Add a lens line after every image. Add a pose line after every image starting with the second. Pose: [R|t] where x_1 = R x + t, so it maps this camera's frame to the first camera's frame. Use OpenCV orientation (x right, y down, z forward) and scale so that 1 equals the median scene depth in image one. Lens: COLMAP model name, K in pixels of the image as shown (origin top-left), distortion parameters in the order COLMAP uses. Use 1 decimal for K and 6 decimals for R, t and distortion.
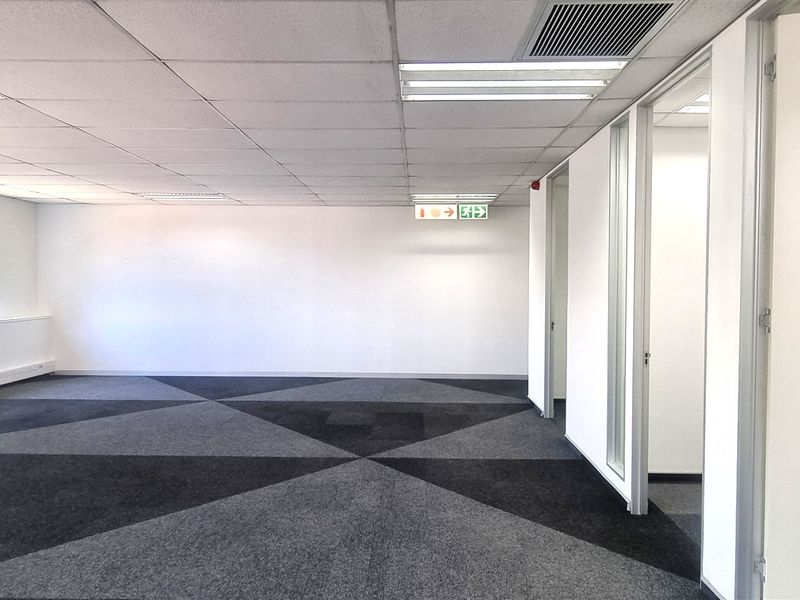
lens RADIAL K [[543.2, 0, 399.9], [0, 543.2, 302.8], [0, 0, 1]] dist [0.001585, 0.002279]
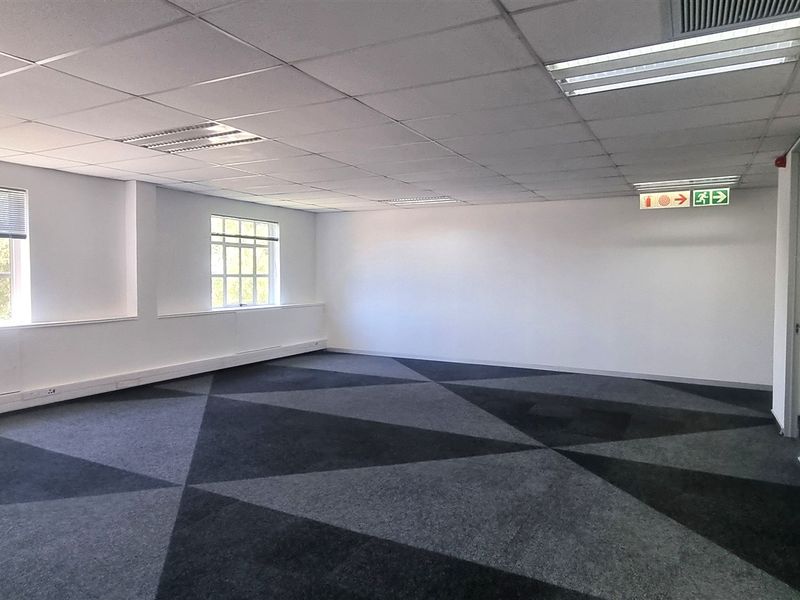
lens RADIAL K [[543.2, 0, 406.0], [0, 543.2, 296.7], [0, 0, 1]] dist [0.001585, 0.002279]
pose [[0.888946, 0.018395, -0.457643, 0.126880], [-0.019600, 0.999806, 0.002117, 0.003809], [0.457593, 0.007088, 0.889134, -0.024595]]
